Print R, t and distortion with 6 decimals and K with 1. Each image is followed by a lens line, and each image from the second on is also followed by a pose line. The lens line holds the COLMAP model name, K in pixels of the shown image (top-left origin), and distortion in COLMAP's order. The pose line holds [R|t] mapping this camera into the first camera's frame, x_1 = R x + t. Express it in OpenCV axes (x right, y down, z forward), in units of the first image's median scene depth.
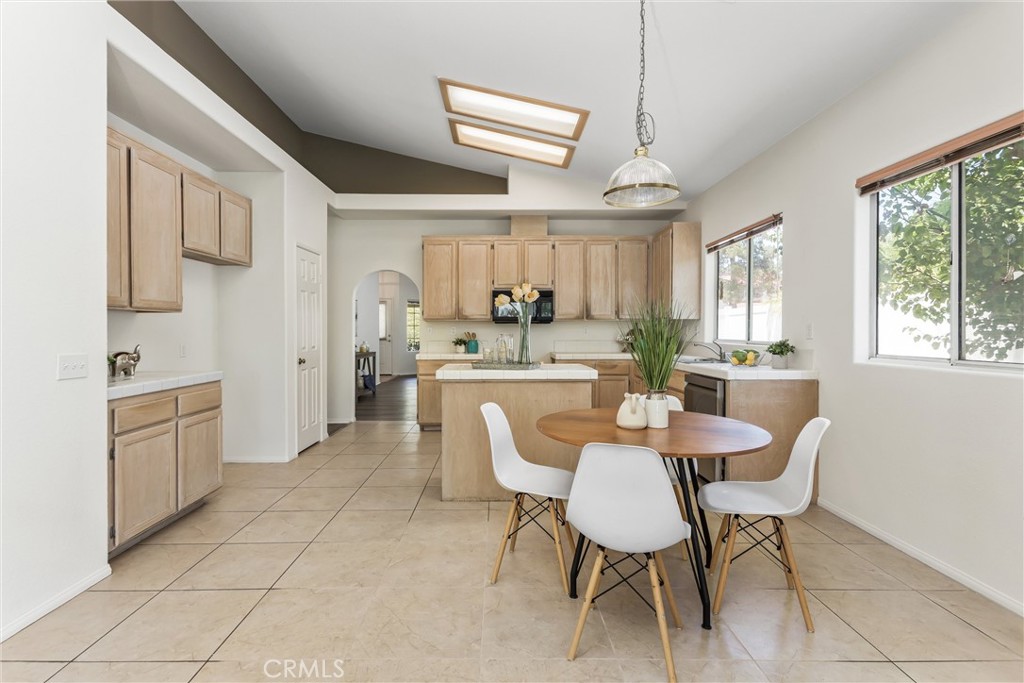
lens RADIAL K [[496.4, 0, 518.4], [0, 496.4, 339.1], [0, 0, 1]] dist [0.010336, 0.000232]
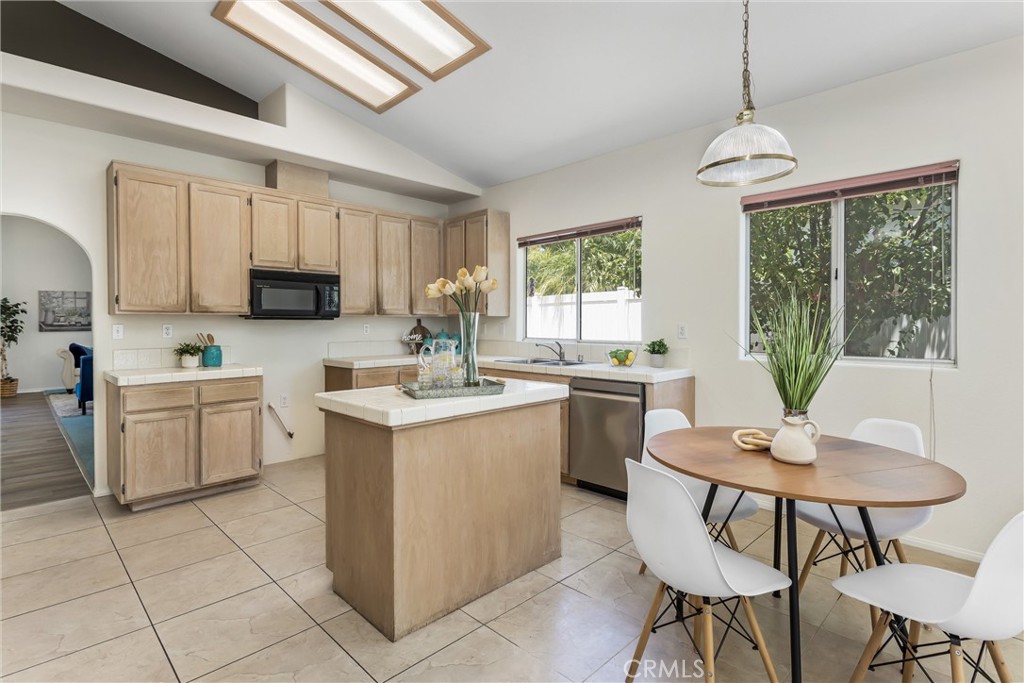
lens RADIAL K [[496.4, 0, 511.4], [0, 496.4, 336.4], [0, 0, 1]] dist [0.010336, 0.000232]
pose [[0.727126, -0.019706, 0.686221, -0.255103], [0.011769, 0.999799, 0.016240, -0.016037], [-0.686403, -0.003732, 0.727212, 0.289035]]
